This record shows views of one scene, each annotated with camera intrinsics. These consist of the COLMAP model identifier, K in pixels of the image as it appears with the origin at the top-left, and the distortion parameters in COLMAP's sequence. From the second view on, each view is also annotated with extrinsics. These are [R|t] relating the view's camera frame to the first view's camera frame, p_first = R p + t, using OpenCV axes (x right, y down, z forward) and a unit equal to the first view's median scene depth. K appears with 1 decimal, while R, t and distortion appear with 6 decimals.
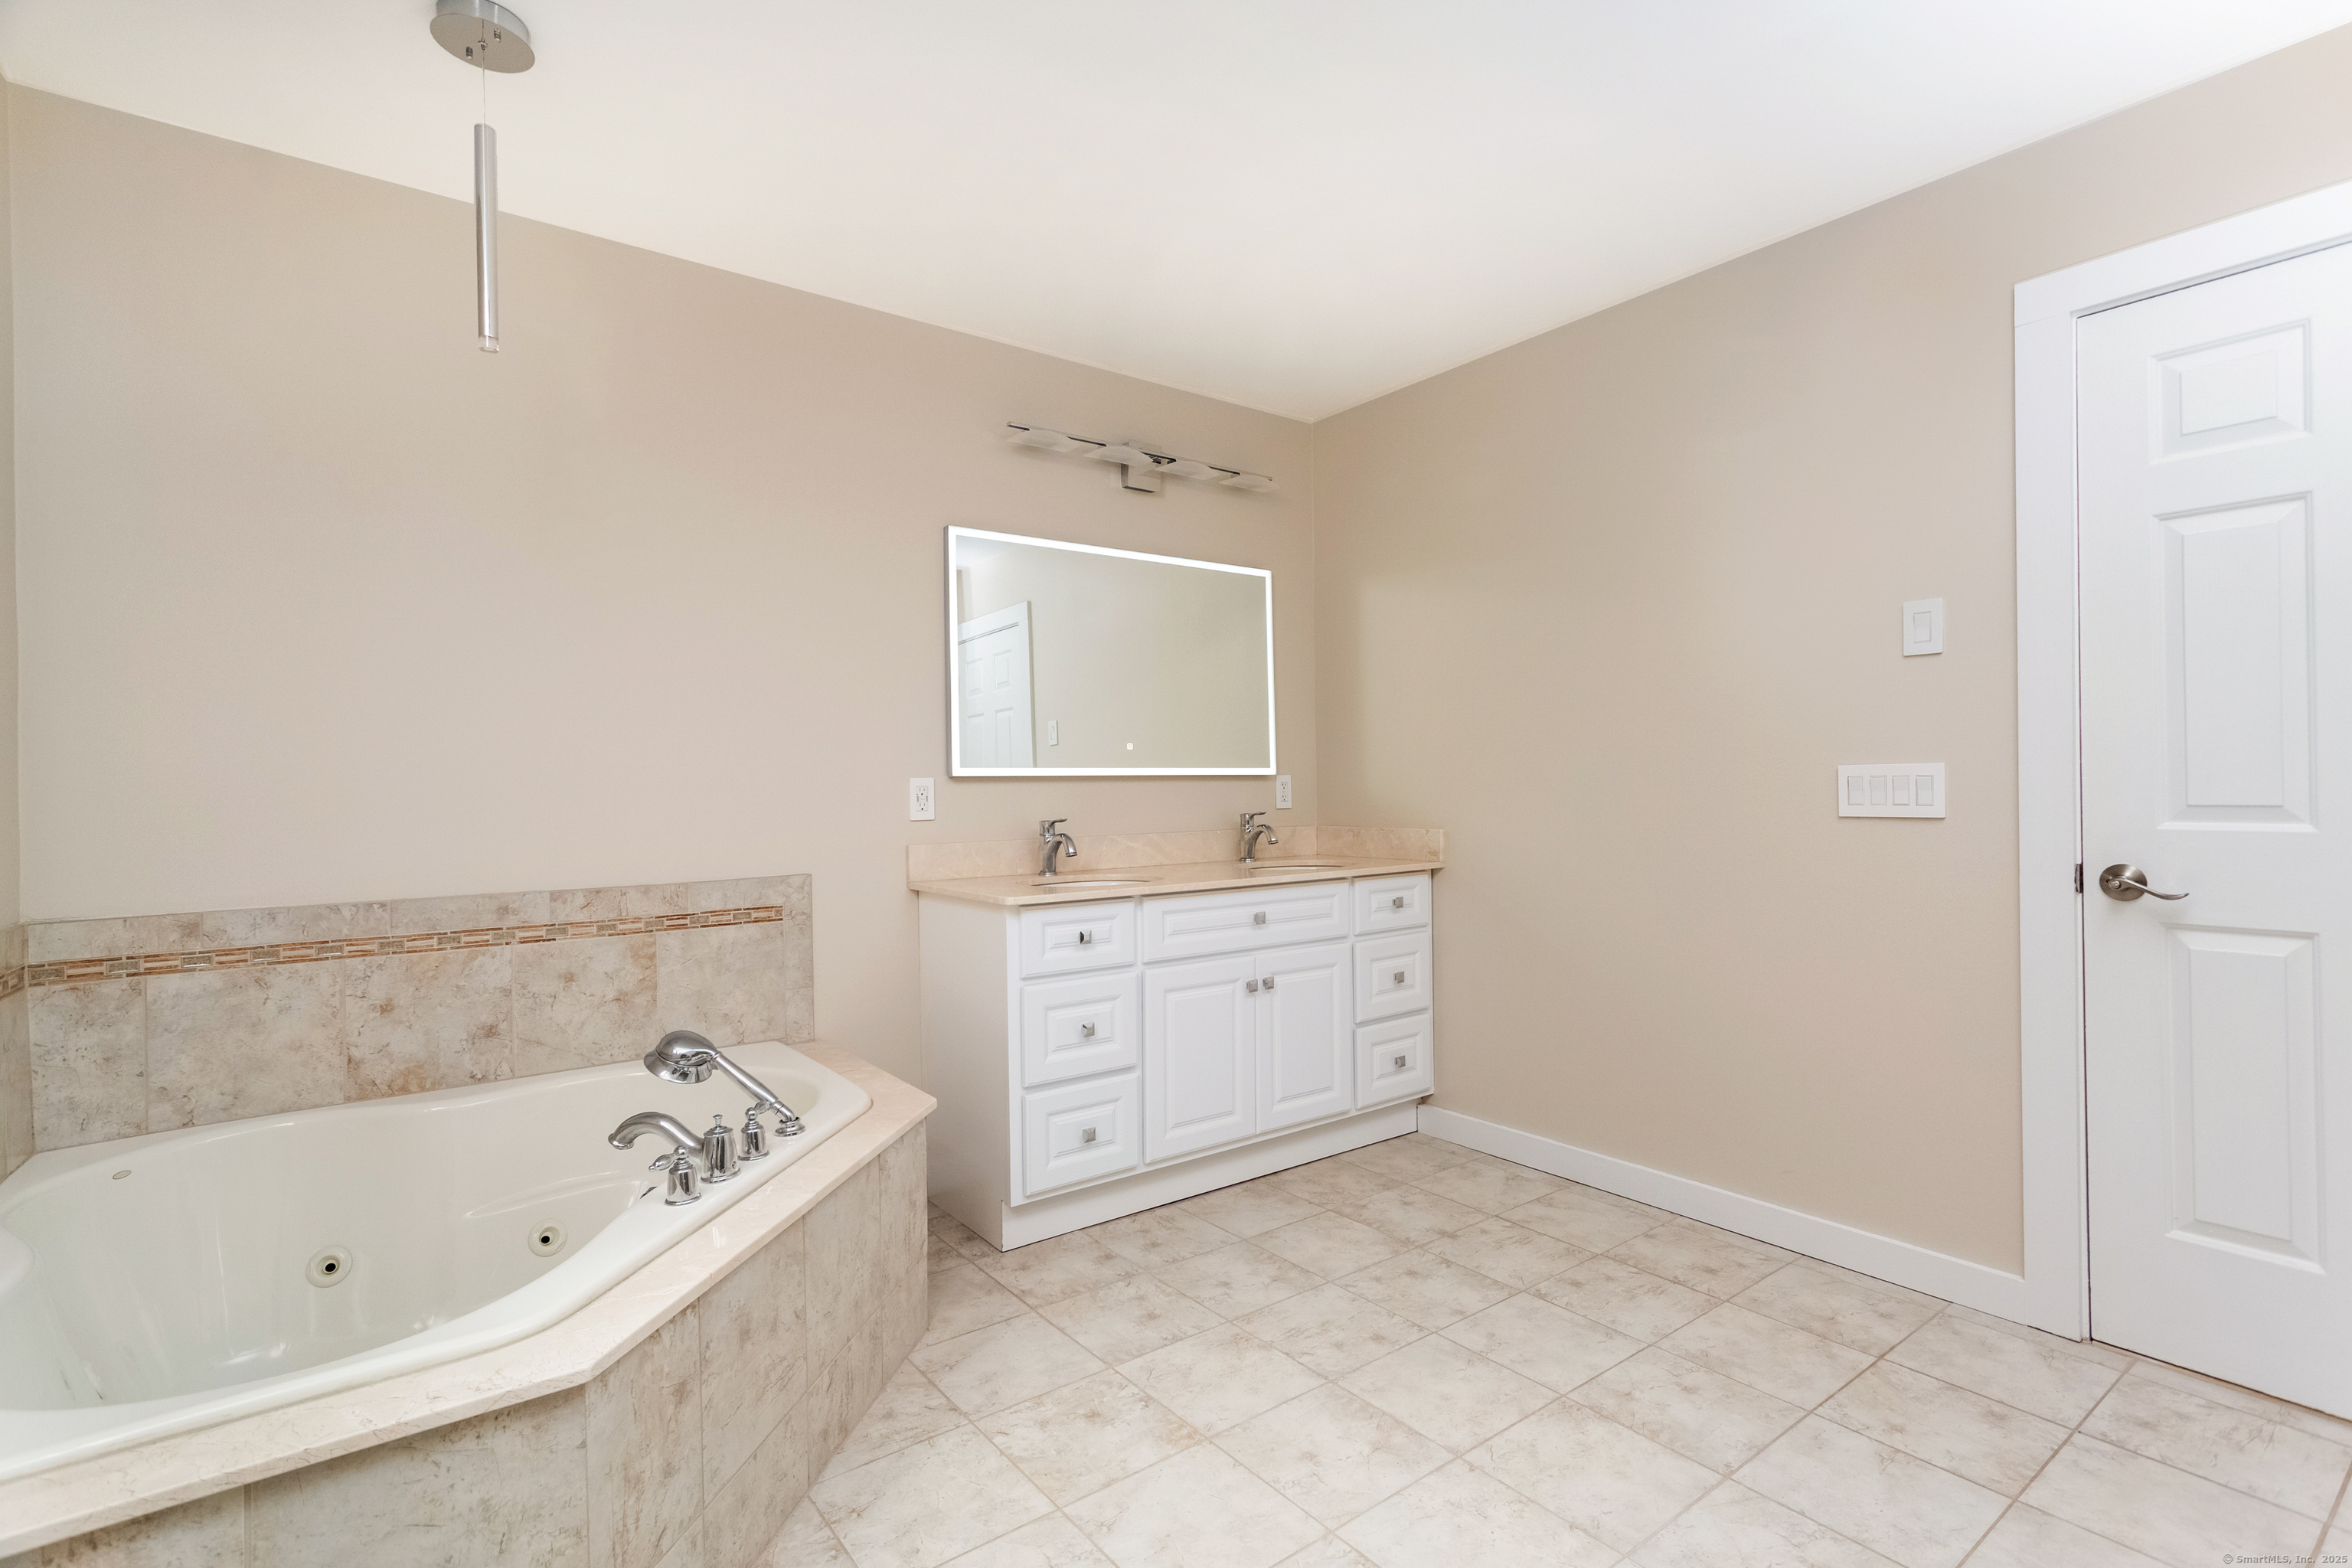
lens RADIAL K [[1109.5, 0, 1176.0], [0, 1109.5, 784.0], [0, 0, 1]] dist [-0.002529, 0.004484]
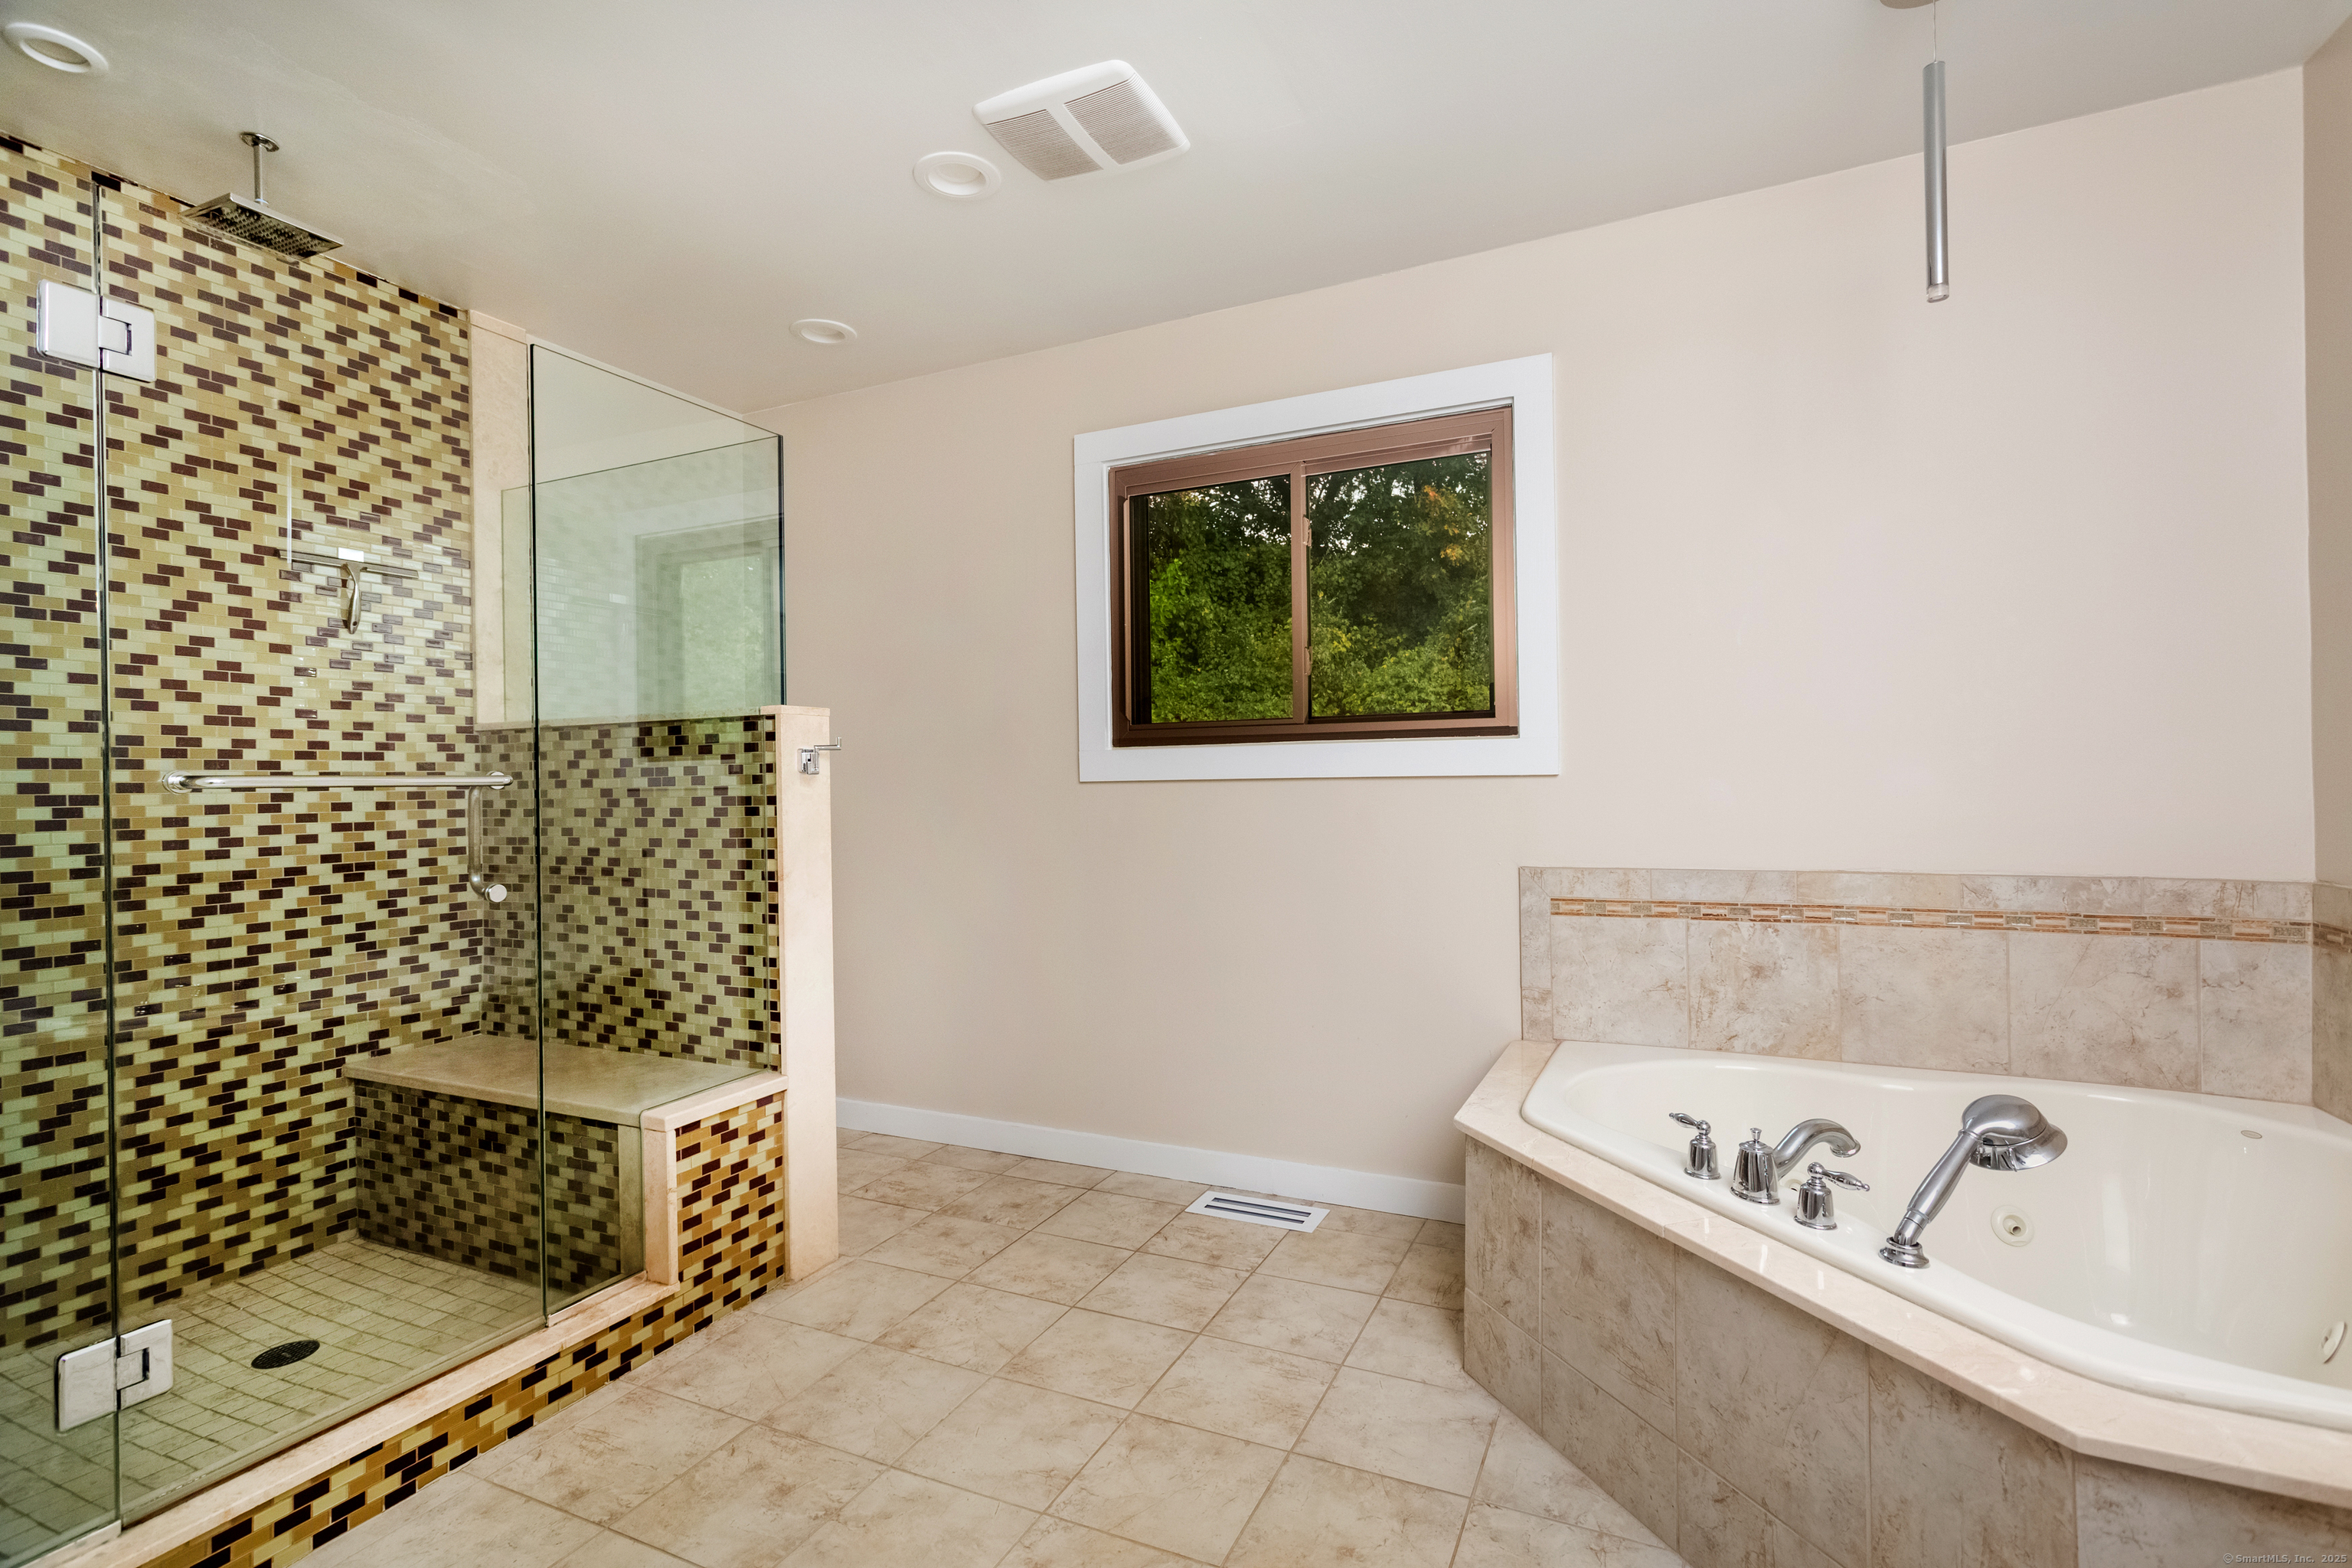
lens RADIAL K [[1109.5, 0, 1176.0], [0, 1109.5, 784.0], [0, 0, 1]] dist [-0.002529, 0.004484]
pose [[-0.891029, 0.024194, -0.453302, 0.300334], [0.022107, 0.999707, 0.009903, 0.000382], [0.453408, -0.001197, -0.891302, 1.161198]]
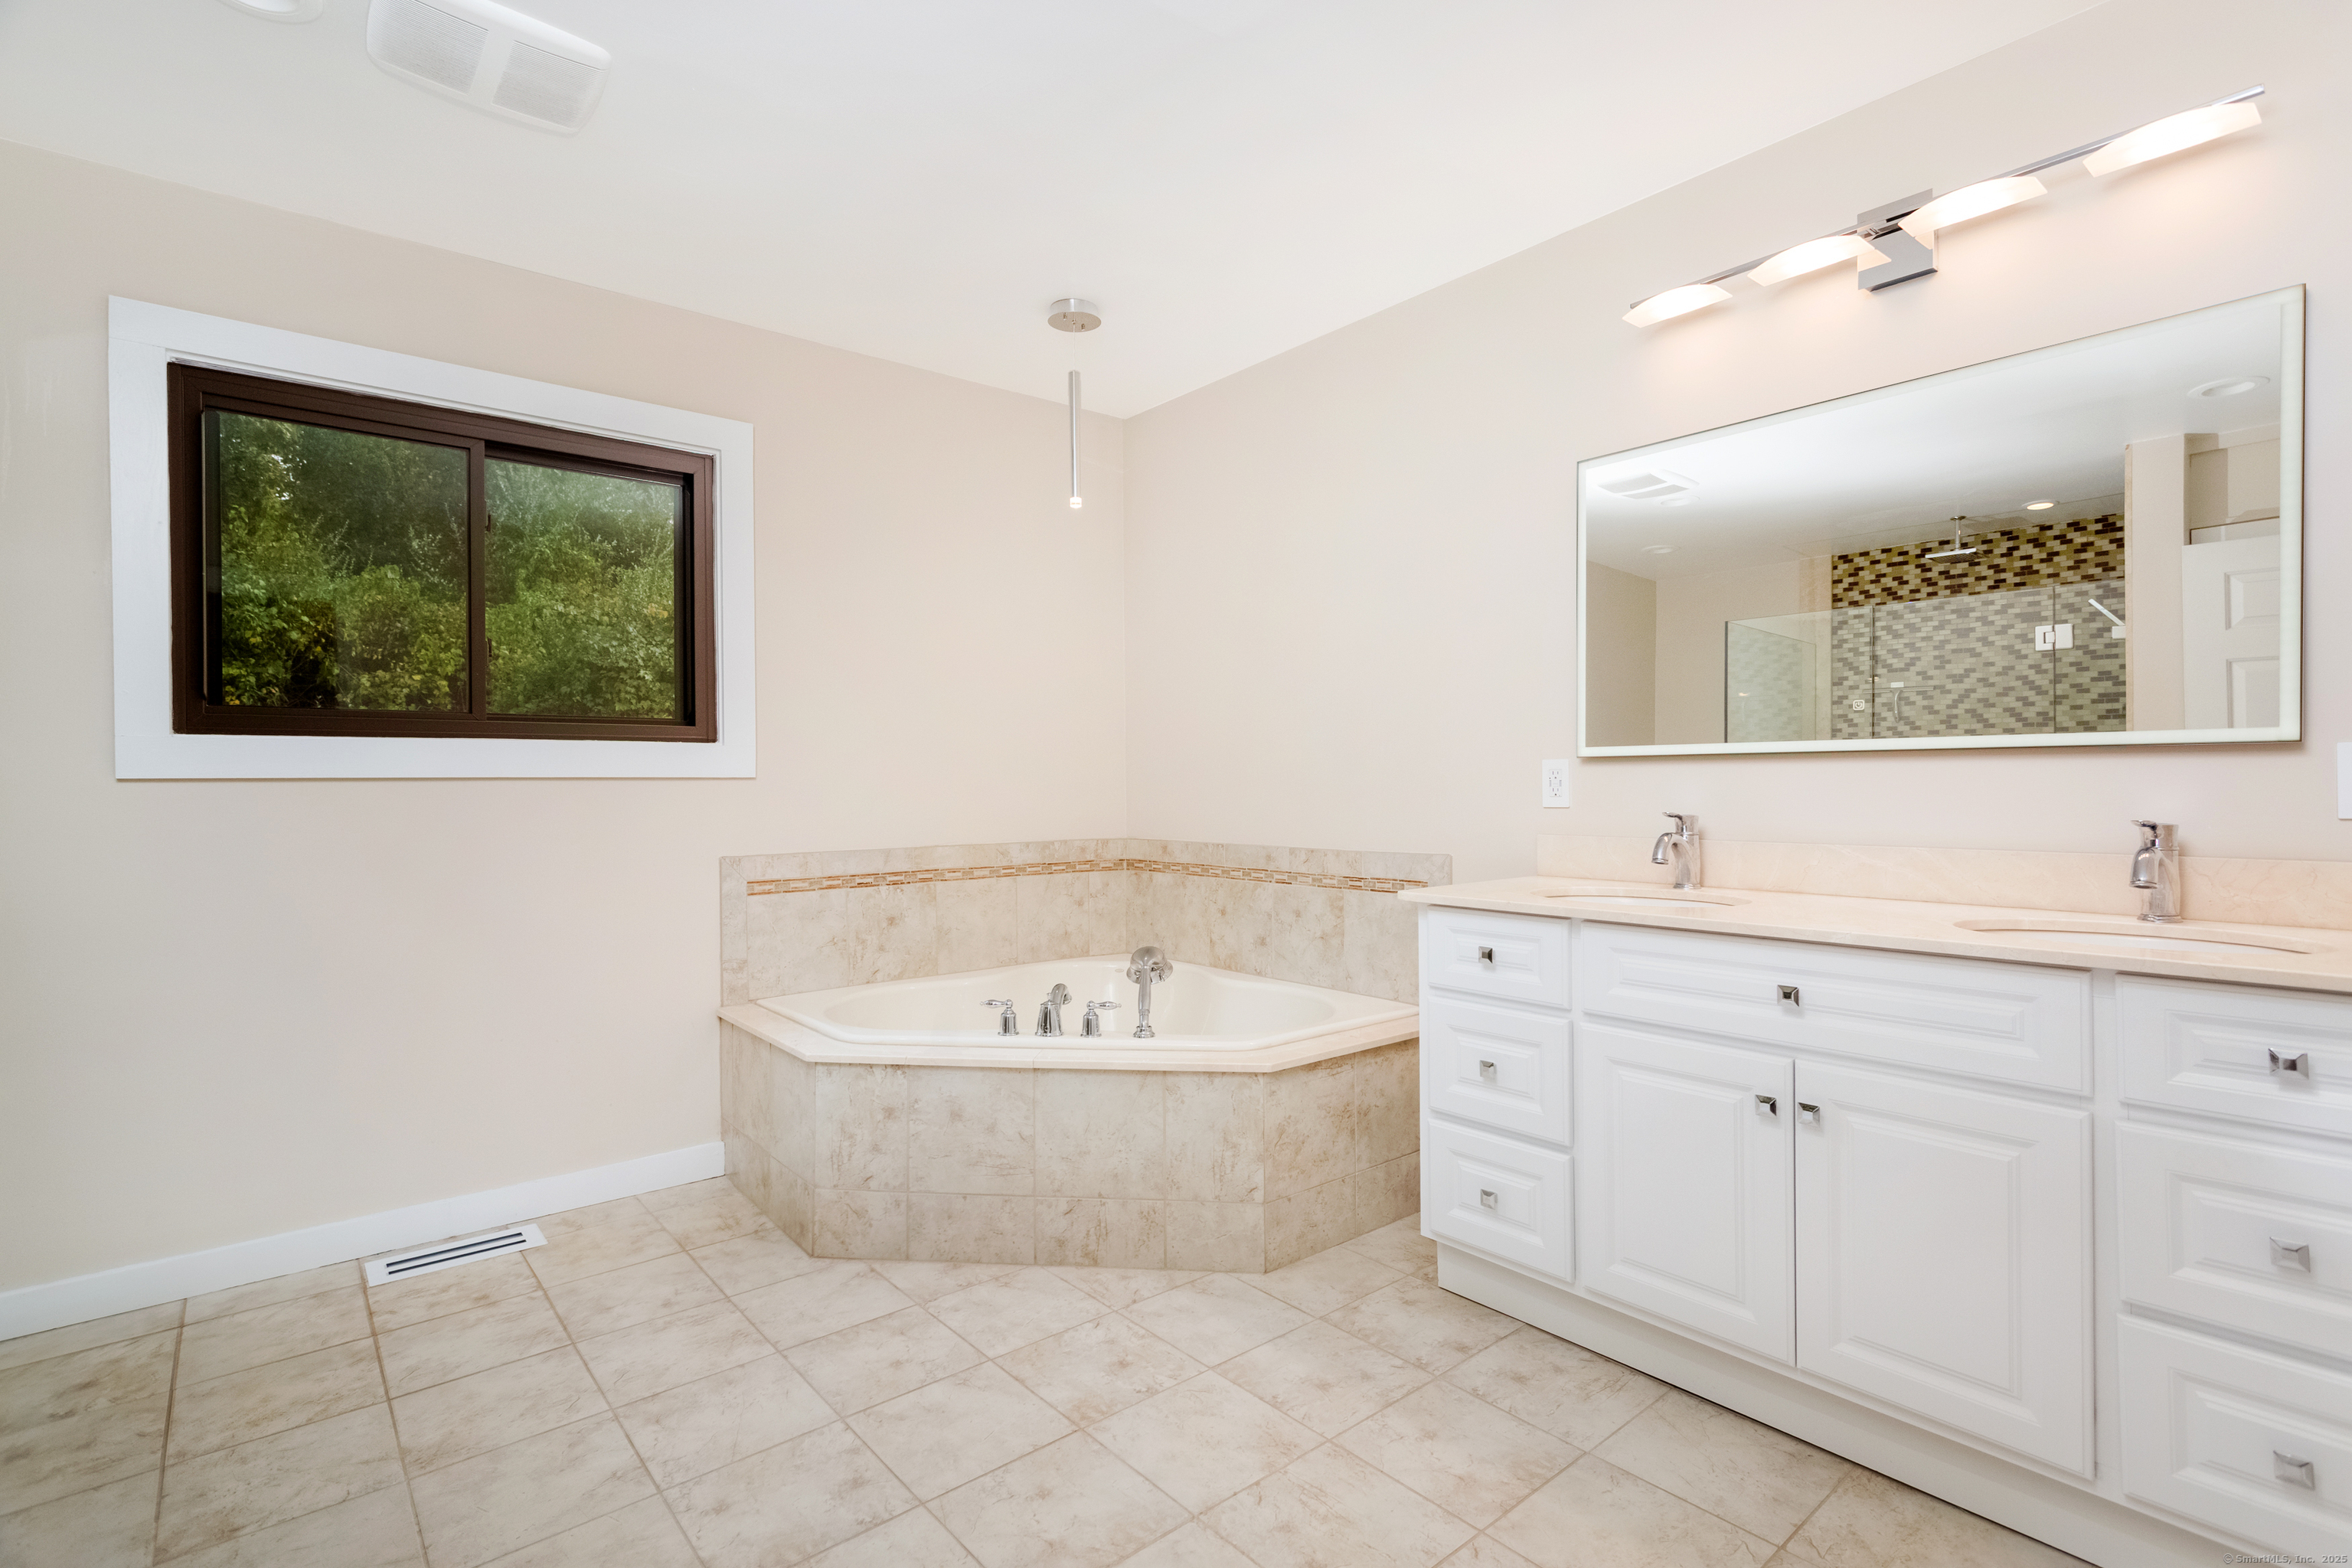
lens RADIAL K [[1109.5, 0, 1176.0], [0, 1109.5, 784.0], [0, 0, 1]] dist [-0.002529, 0.004484]
pose [[0.048869, 0.010940, -0.998745, 0.782013], [0.001971, 0.999937, 0.011049, 0.004332], [0.998803, -0.002509, 0.048844, 0.801045]]
